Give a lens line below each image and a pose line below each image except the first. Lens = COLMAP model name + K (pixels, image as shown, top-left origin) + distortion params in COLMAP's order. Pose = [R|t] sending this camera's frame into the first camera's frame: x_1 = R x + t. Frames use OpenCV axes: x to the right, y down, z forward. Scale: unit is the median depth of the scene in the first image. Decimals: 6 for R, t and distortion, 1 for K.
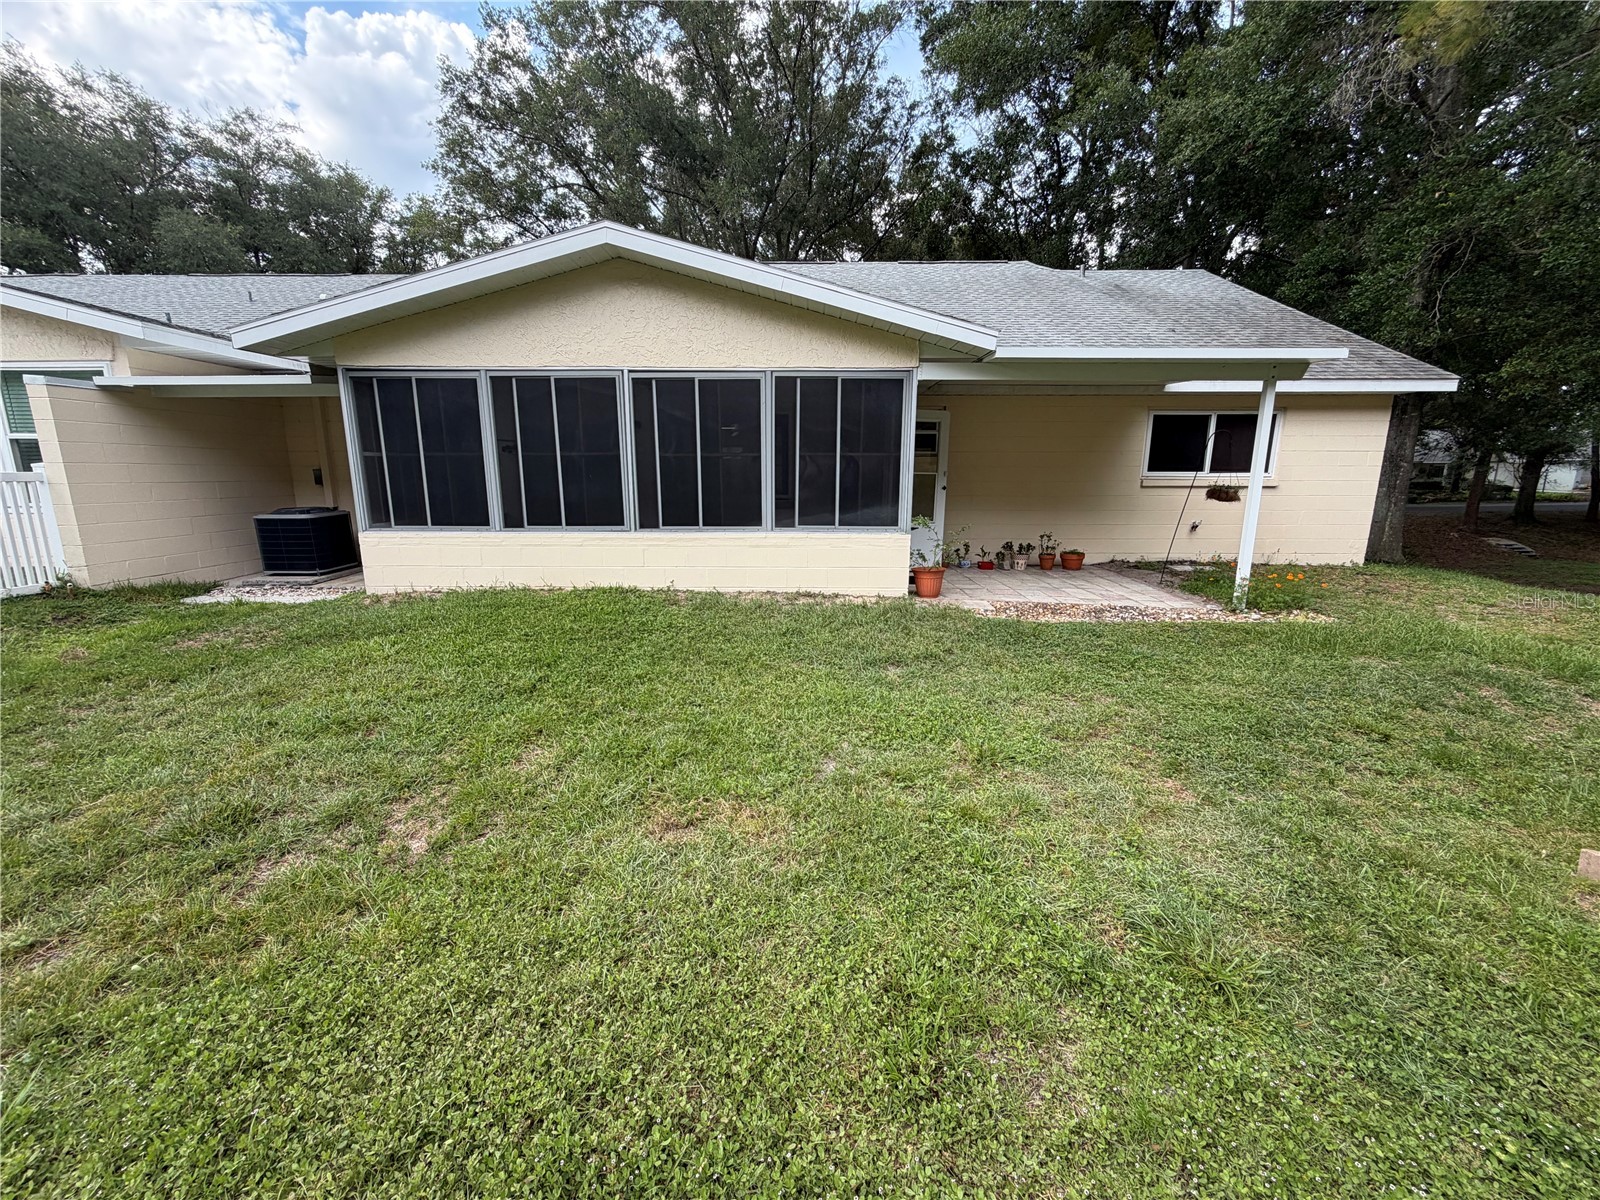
lens RADIAL K [[629.3, 0, 800.0], [0, 629.3, 600.0], [0, 0, 1]] dist [0.000438, 0.000095]
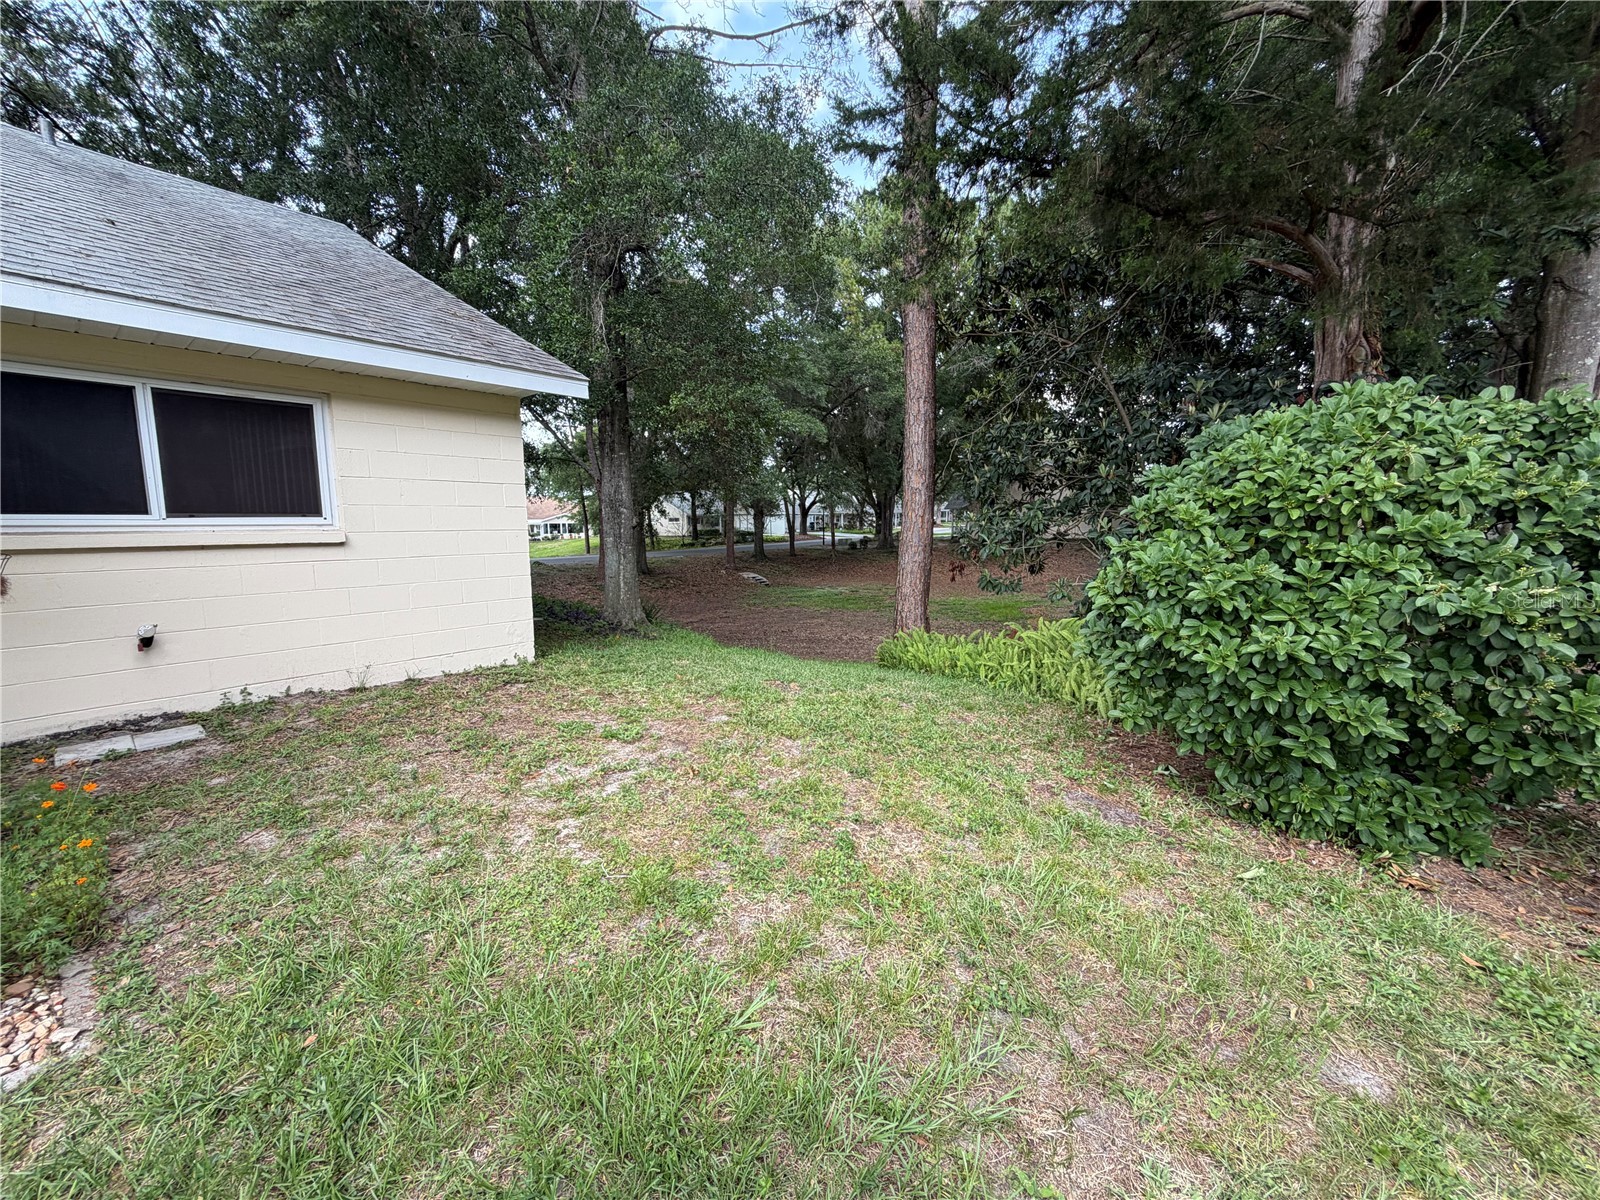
lens RADIAL K [[629.3, 0, 800.0], [0, 629.3, 600.0], [0, 0, 1]] dist [0.000438, 0.000095]
pose [[0.624291, -0.102693, 0.774412, 0.564473], [0.165872, 0.986143, -0.002947, -0.067099], [-0.763379, 0.130293, 0.632674, 0.373874]]
